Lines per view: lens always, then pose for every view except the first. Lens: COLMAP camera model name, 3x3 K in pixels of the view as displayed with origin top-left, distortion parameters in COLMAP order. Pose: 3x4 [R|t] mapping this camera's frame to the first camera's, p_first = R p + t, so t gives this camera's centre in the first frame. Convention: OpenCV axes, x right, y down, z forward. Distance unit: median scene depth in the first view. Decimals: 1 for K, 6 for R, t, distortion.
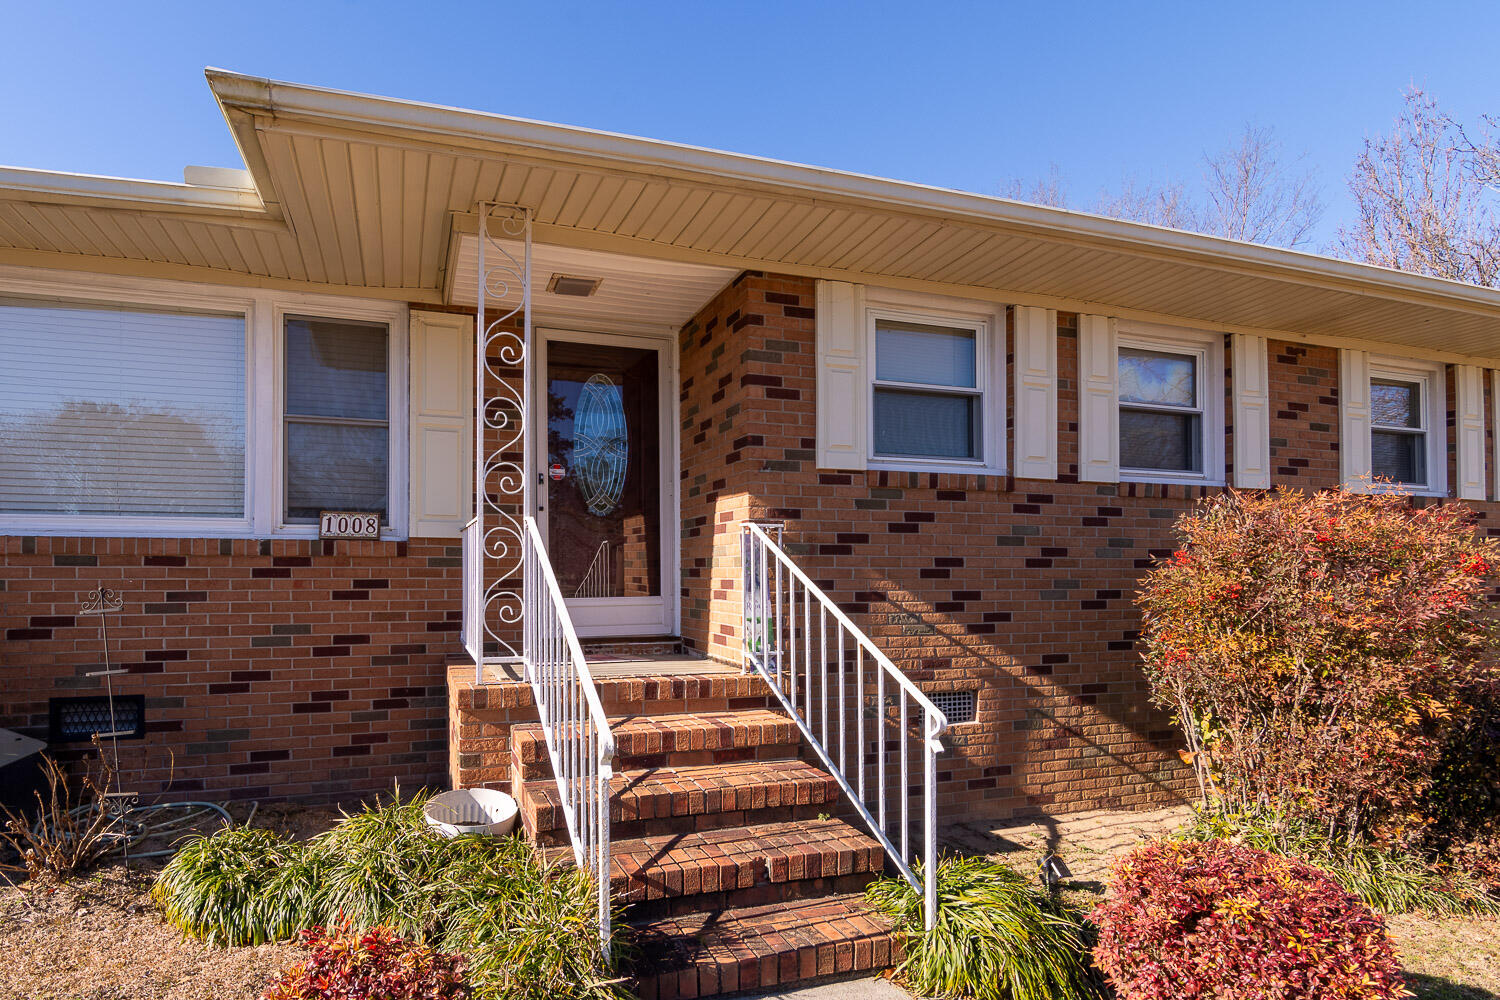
lens RADIAL K [[913.7, 0, 749.8], [0, 913.7, 558.6], [0, 0, 1]] dist [-0.001710, -0.000337]
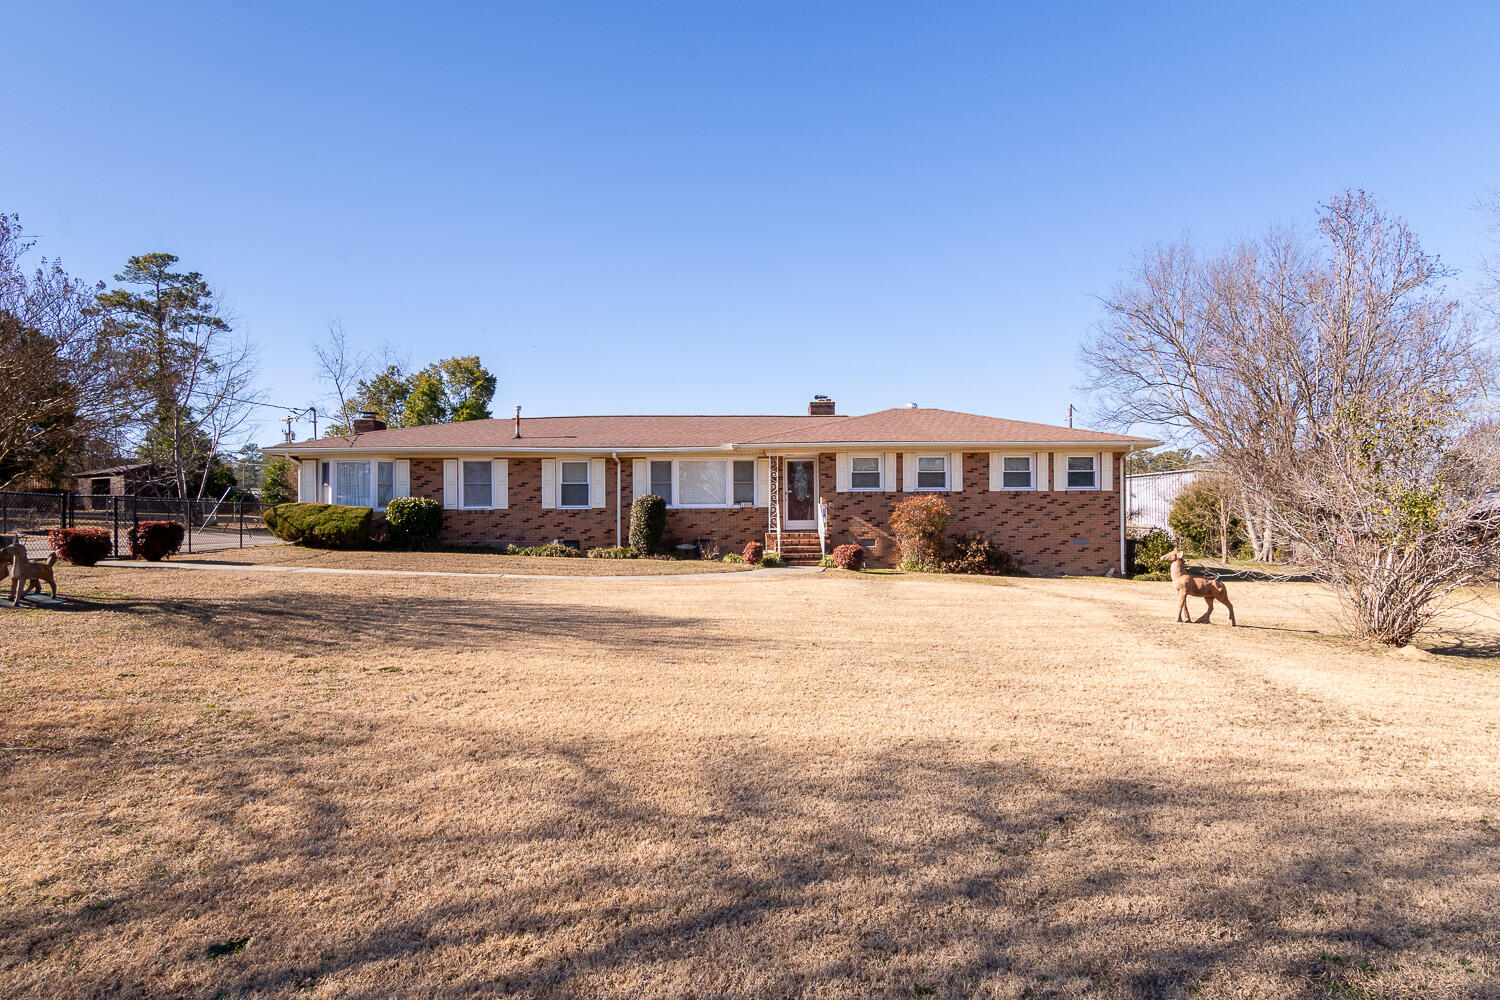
lens RADIAL K [[764.4, 0, 756.1], [0, 764.4, 510.5], [0, 0, 1]] dist [-0.001114, -0.000383]
pose [[0.934271, -0.014070, -0.356285, 1.049023], [0.011654, 0.999892, -0.008927, 0.029726], [0.356373, 0.004188, 0.934335, -2.759368]]
